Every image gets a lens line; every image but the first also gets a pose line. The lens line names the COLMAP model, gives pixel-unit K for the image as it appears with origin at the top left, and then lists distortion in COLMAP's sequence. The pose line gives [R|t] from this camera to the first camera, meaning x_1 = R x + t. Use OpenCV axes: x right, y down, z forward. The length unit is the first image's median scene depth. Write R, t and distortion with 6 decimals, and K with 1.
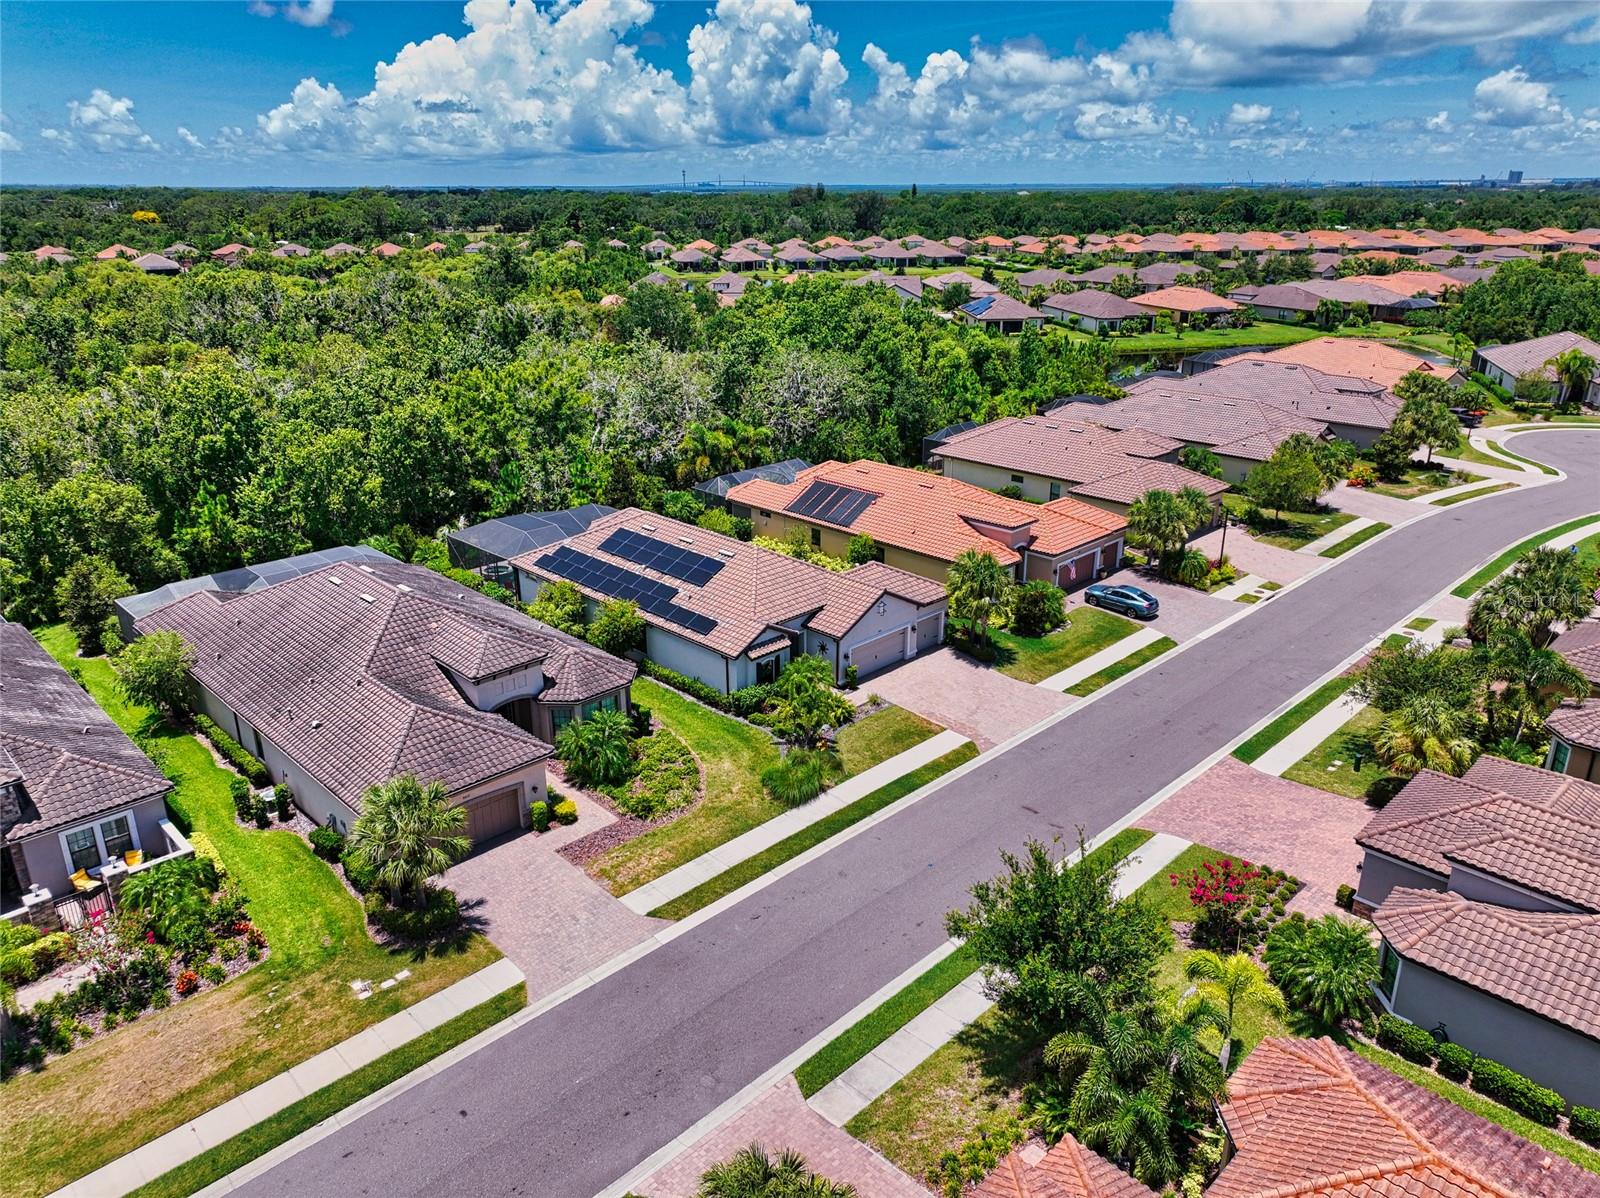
lens RADIAL K [[1123.8, 0, 796.7], [0, 1123.8, 605.9], [0, 0, 1]] dist [0.002919, 0.020160]
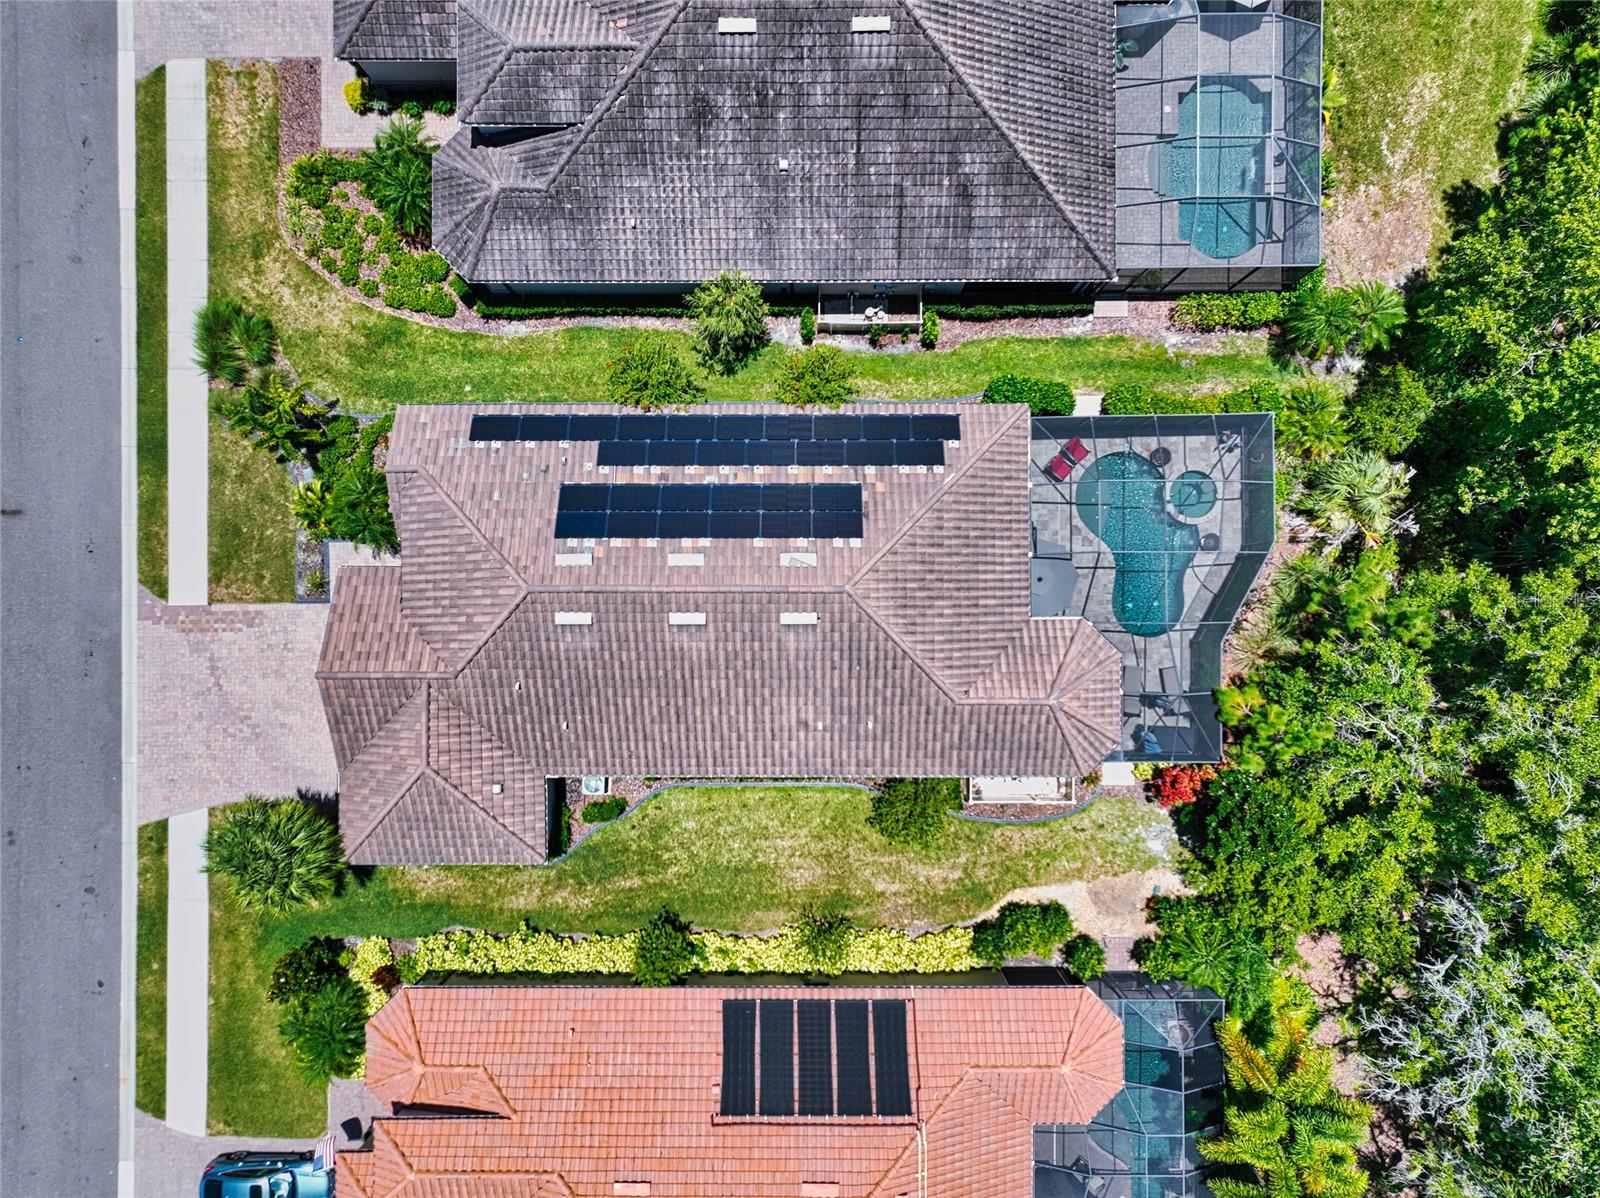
lens RADIAL K [[1123.8, 0, 801.2], [0, 1123.8, 600.0], [0, 0, 1]] dist [0.002919, 0.020160]
pose [[-0.698878, 0.715240, 0.000704, -0.110073], [-0.248570, -0.243806, 0.937428, -0.532021], [0.670658, 0.654973, 0.348178, 0.780200]]
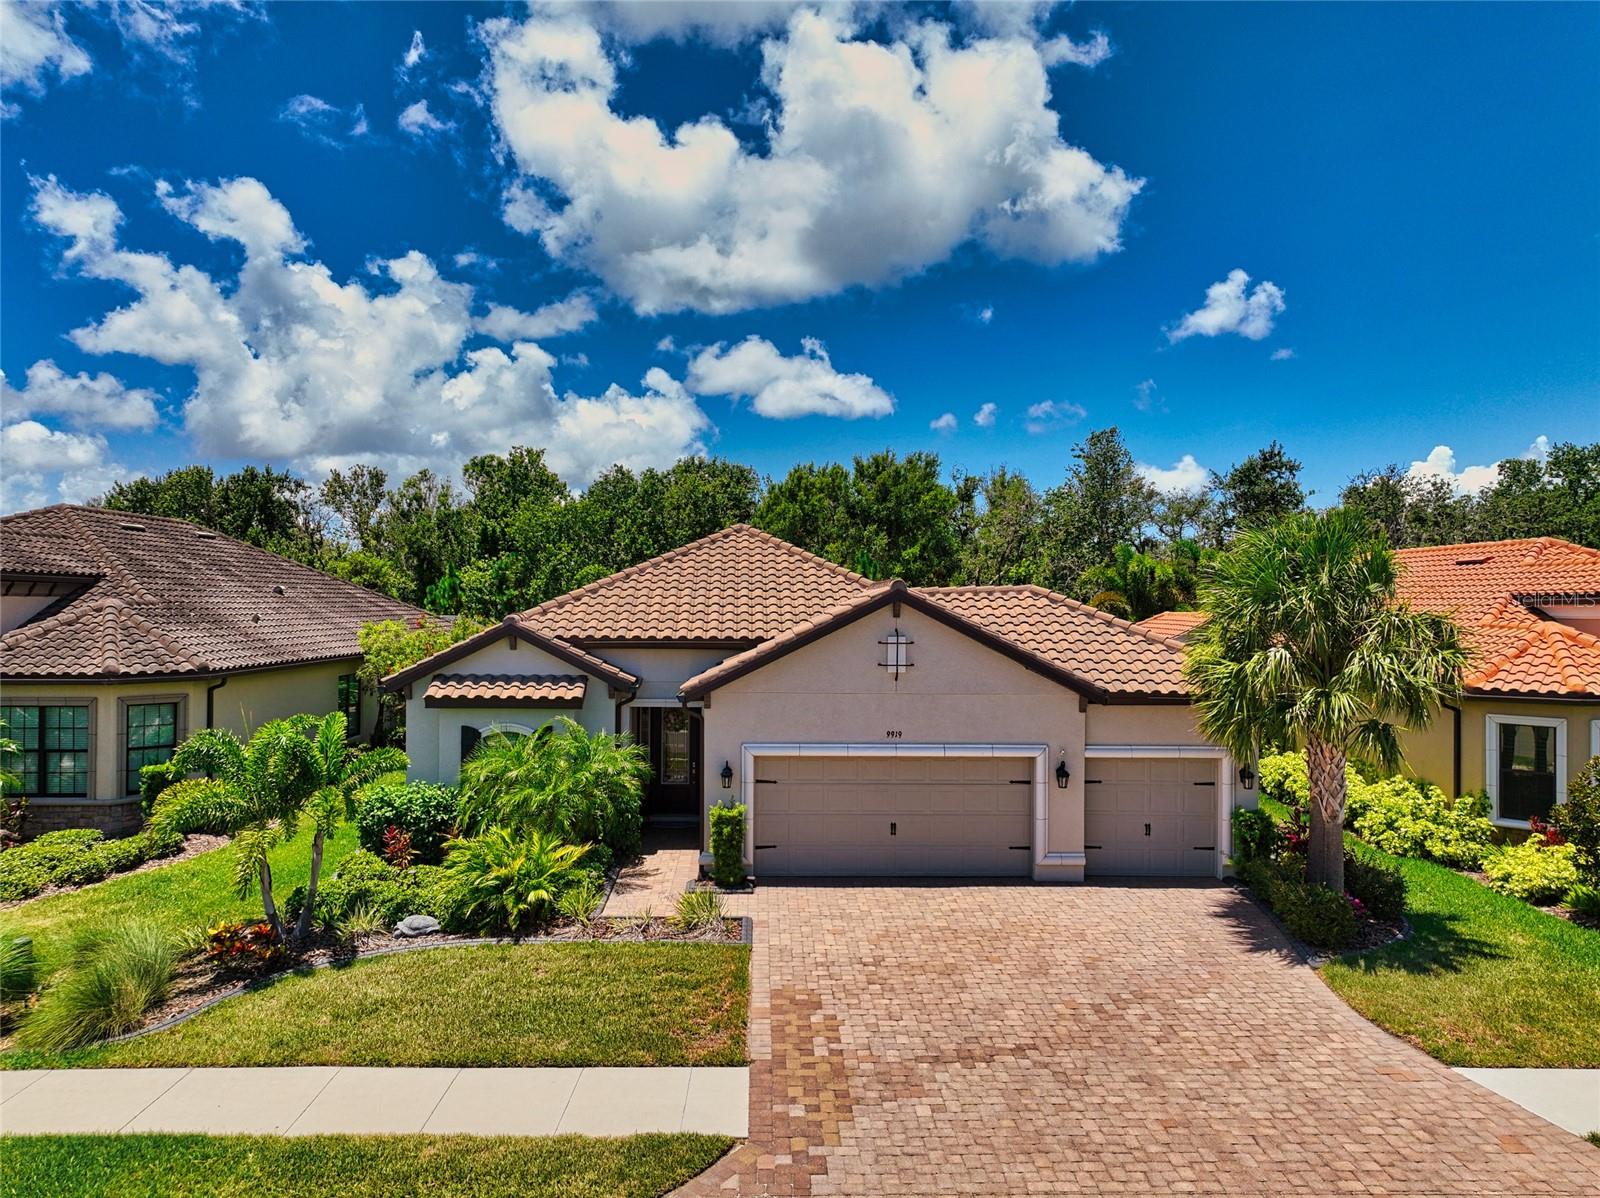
lens RADIAL K [[1123.8, 0, 804.4], [0, 1123.8, 602.5], [0, 0, 1]] dist [0.002919, 0.020160]
pose [[0.732548, 0.009176, -0.680653, 0.223222], [-0.249060, 0.934191, -0.255455, 0.062006], [0.633516, 0.356657, 0.686625, 0.645892]]
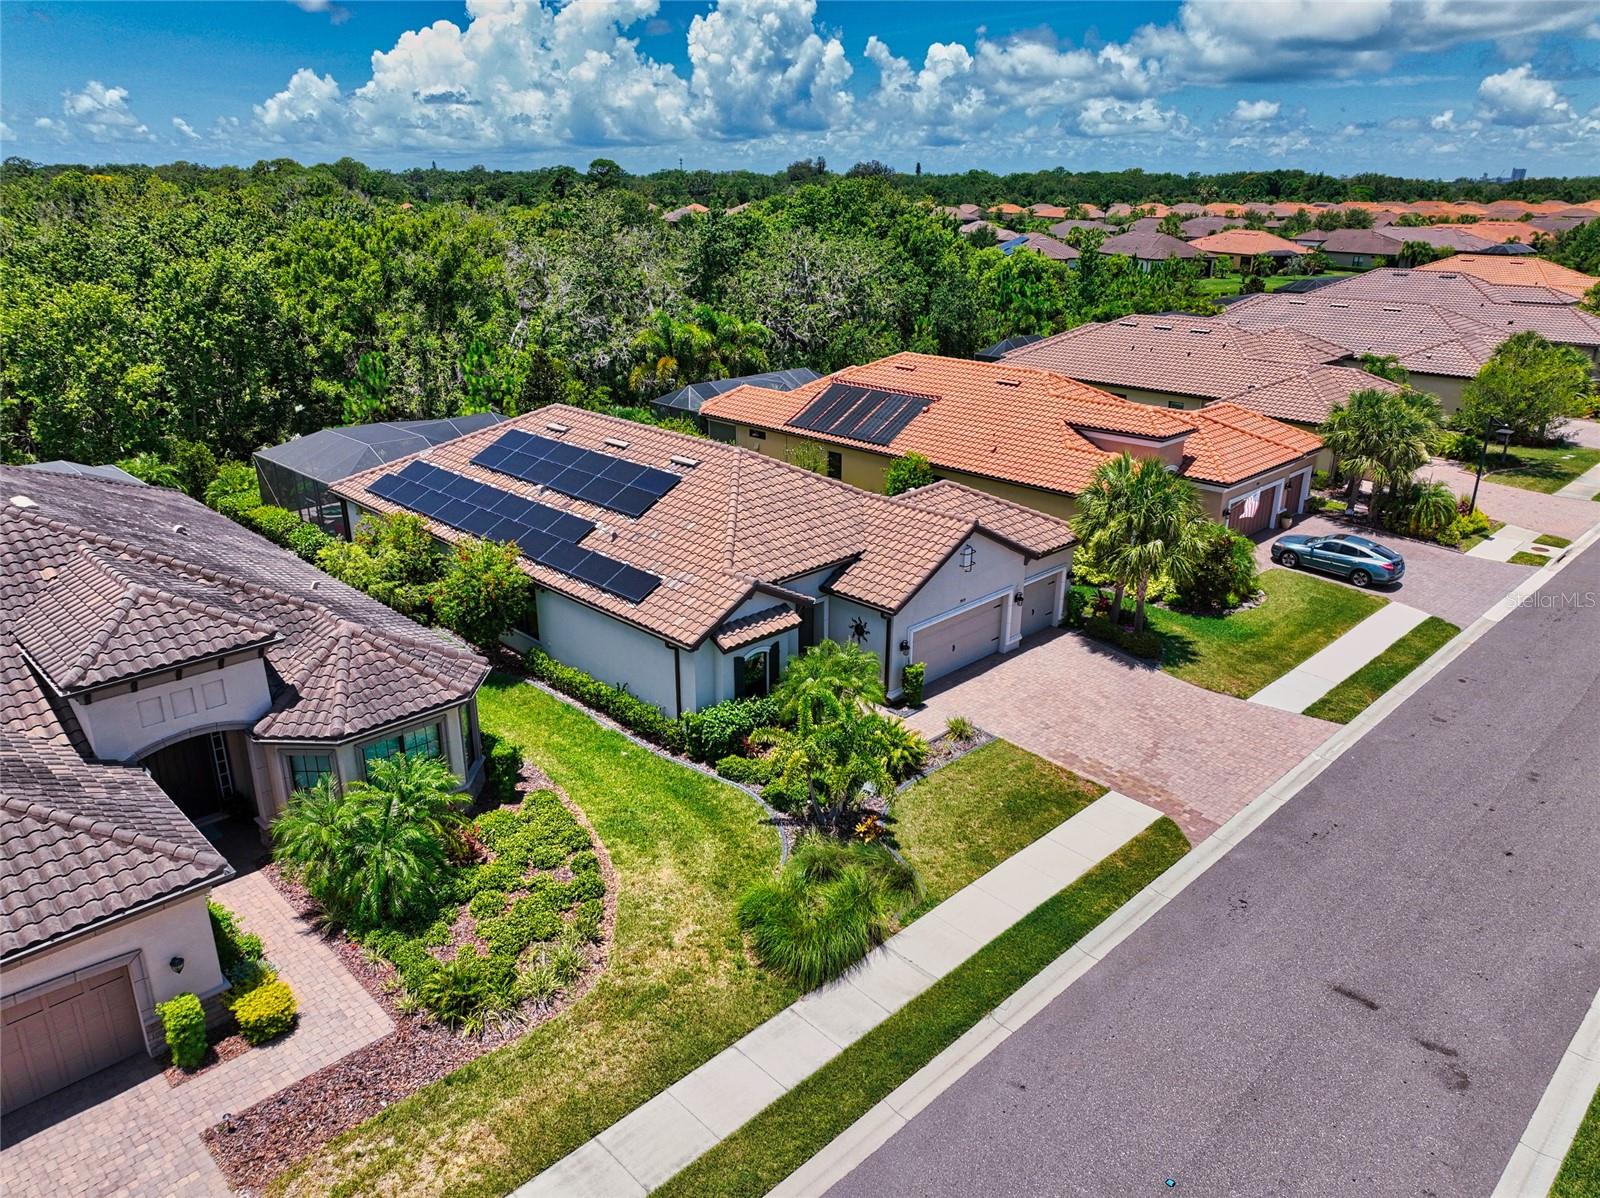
lens RADIAL K [[1123.8, 0, 801.6], [0, 1123.8, 598.4], [0, 0, 1]] dist [0.002919, 0.020160]
pose [[0.999965, 0.005184, 0.006559, -0.006695], [-0.005159, 0.999980, -0.003791, 0.020337], [-0.006578, 0.003757, 0.999971, 0.384797]]
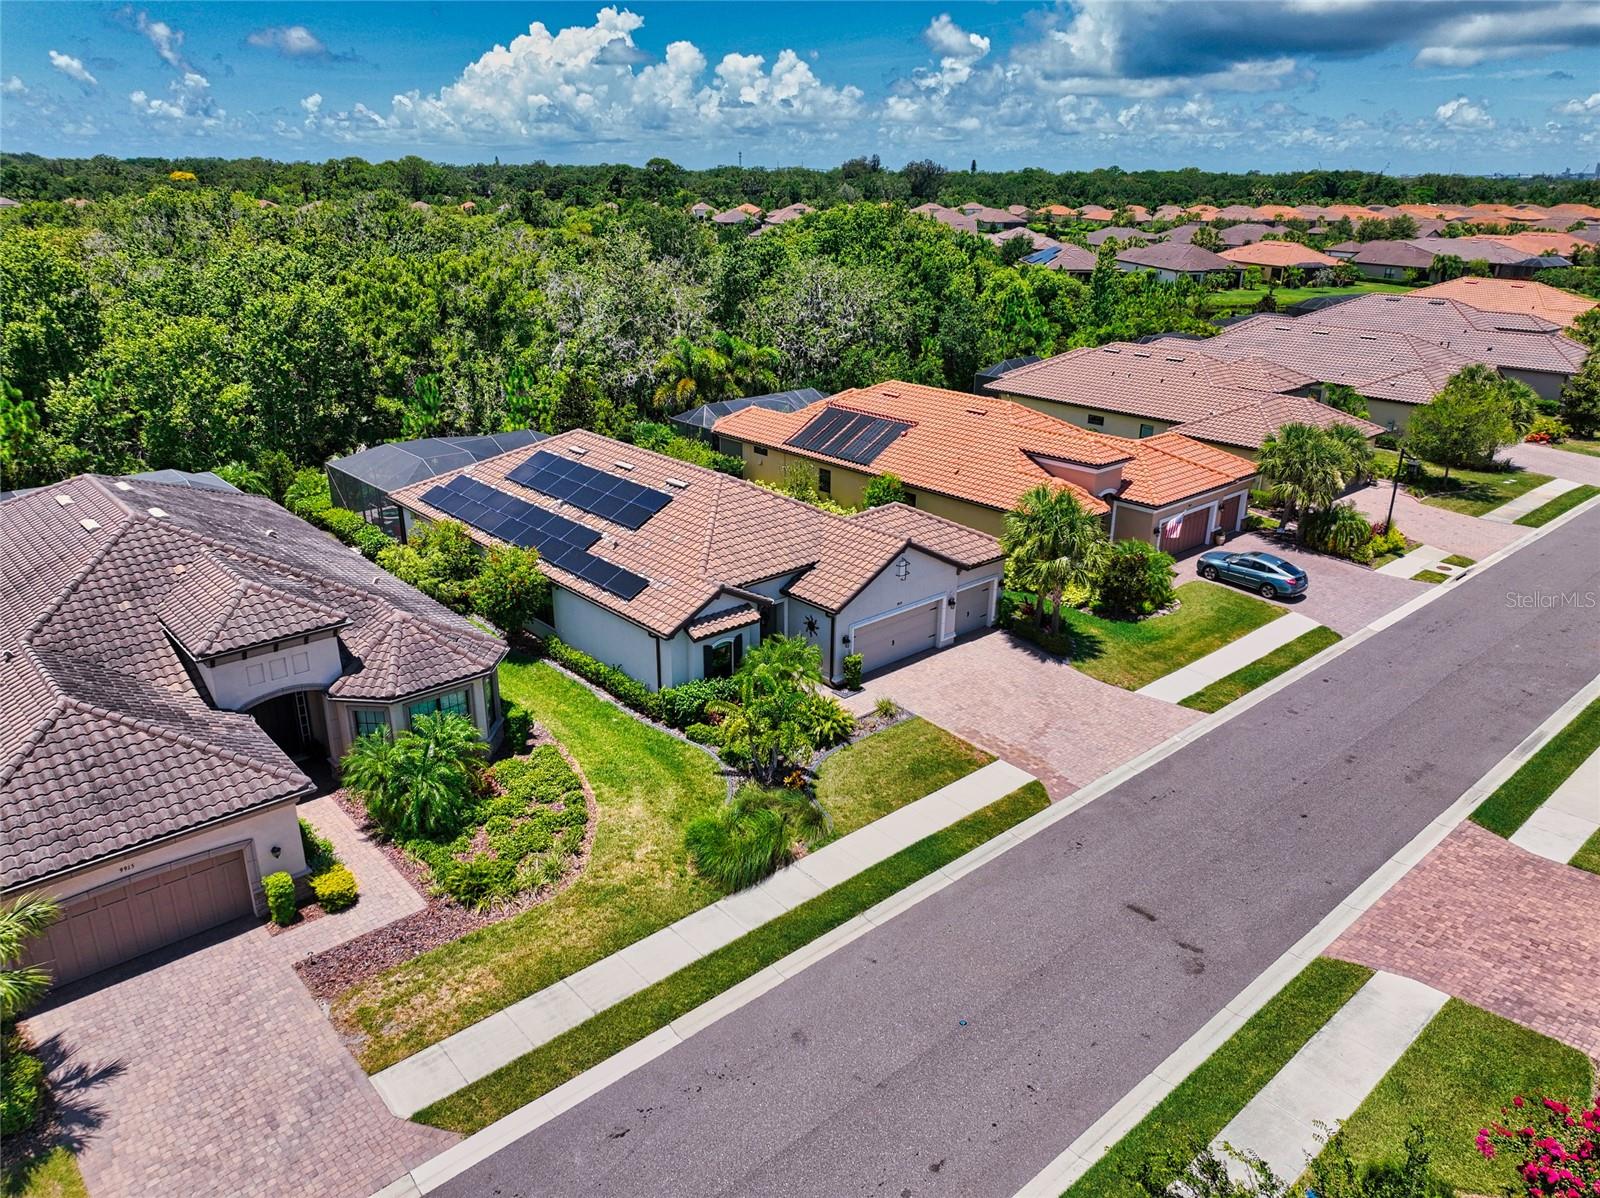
lens RADIAL K [[1123.8, 0, 800.0], [0, 1123.8, 599.3], [0, 0, 1]] dist [0.002919, 0.020160]
pose [[0.998850, 0.027453, -0.039310, 0.035093], [-0.027312, 0.999618, 0.004116, 0.015995], [0.039408, -0.003038, 0.999219, 0.284450]]
